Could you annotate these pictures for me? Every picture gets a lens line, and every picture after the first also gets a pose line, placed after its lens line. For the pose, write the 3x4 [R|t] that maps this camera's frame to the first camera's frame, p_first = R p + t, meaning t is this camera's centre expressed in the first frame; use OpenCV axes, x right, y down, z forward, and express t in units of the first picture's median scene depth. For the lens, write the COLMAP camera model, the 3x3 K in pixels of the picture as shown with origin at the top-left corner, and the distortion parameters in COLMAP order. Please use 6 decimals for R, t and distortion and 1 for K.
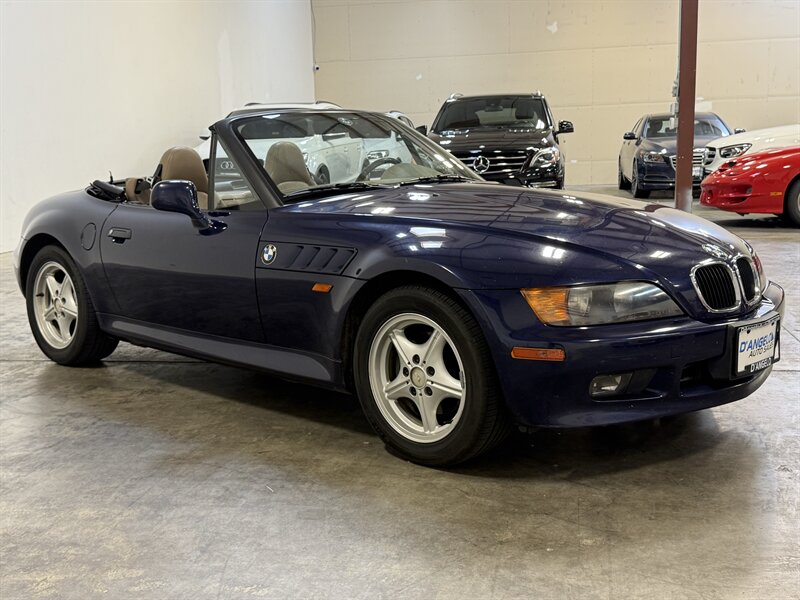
lens RADIAL K [[982.5, 0, 378.8], [0, 982.5, 300.7], [0, 0, 1]] dist [0.168739, -0.385966]
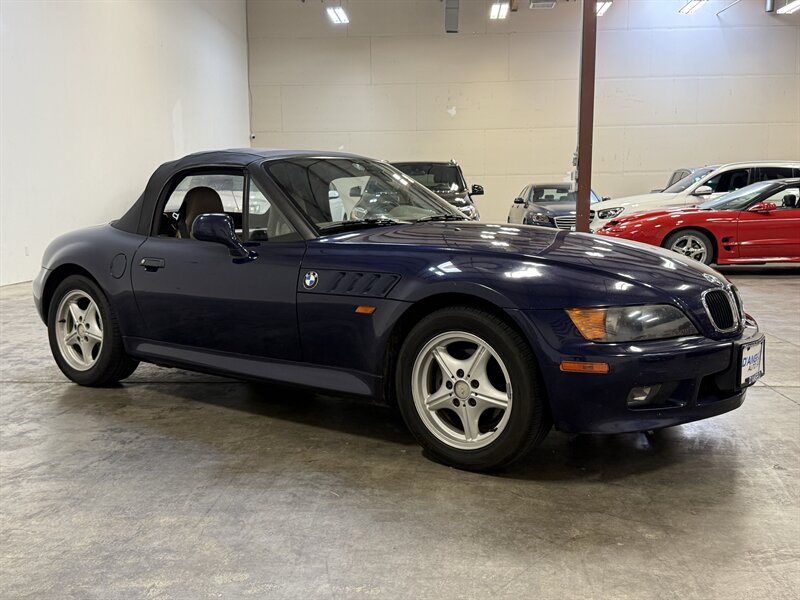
lens RADIAL K [[828.4, 0, 390.9], [0, 828.4, 298.5], [0, 0, 1]] dist [0.180425, -0.417103]
pose [[0.992577, 0.008394, 0.121331, -0.145613], [-0.002584, 0.998846, -0.047967, 0.019133], [-0.121593, 0.047297, 0.991453, 0.073629]]
